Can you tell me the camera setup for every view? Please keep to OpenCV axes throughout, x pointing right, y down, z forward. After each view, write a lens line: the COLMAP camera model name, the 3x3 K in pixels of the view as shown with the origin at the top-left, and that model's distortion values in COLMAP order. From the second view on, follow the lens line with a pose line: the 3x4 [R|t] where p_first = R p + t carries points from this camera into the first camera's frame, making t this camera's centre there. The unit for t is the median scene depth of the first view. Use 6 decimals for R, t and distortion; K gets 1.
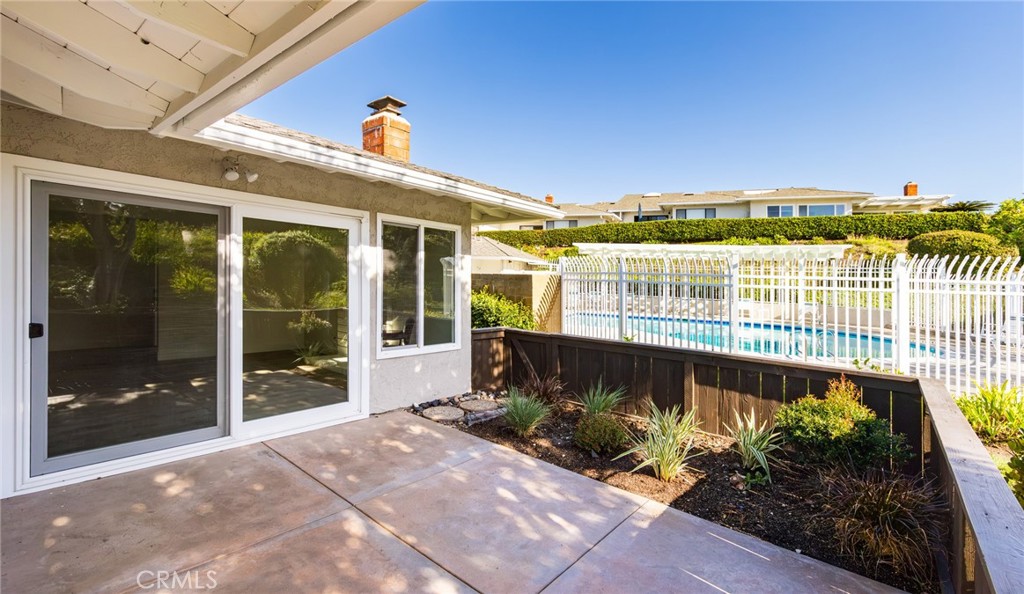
lens RADIAL K [[461.8, 0, 508.9], [0, 461.8, 260.6], [0, 0, 1]] dist [-0.001146, 0.000318]
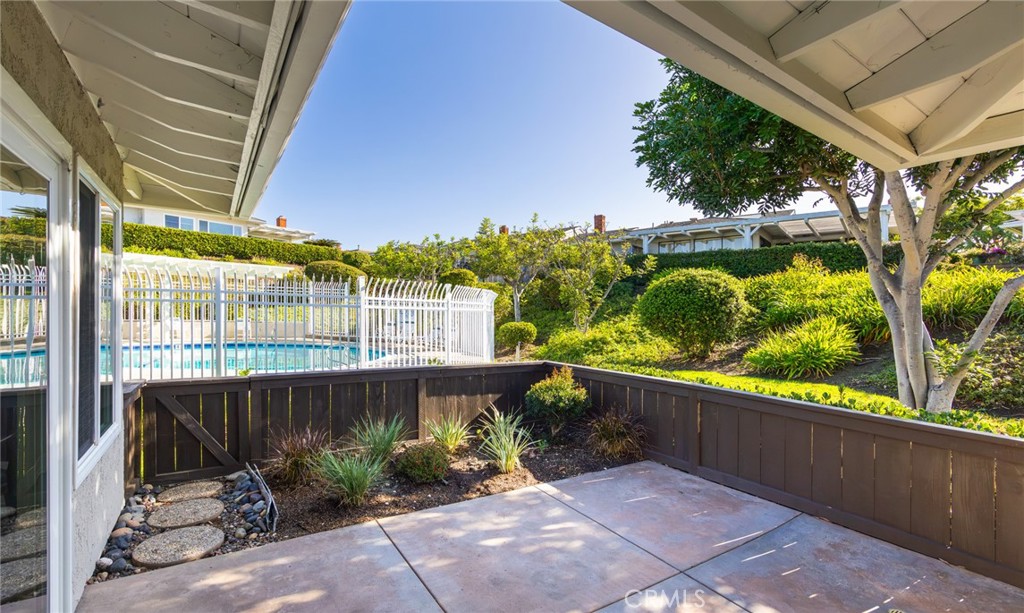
lens RADIAL K [[450.9, 0, 512.0], [0, 450.9, 306.5], [0, 0, 1]] dist [-0.003381, -0.000166]
pose [[0.279497, -0.013157, 0.960056, -0.509170], [-0.052199, 0.998219, 0.028876, 0.005305], [-0.958727, -0.058184, 0.278313, 0.444600]]
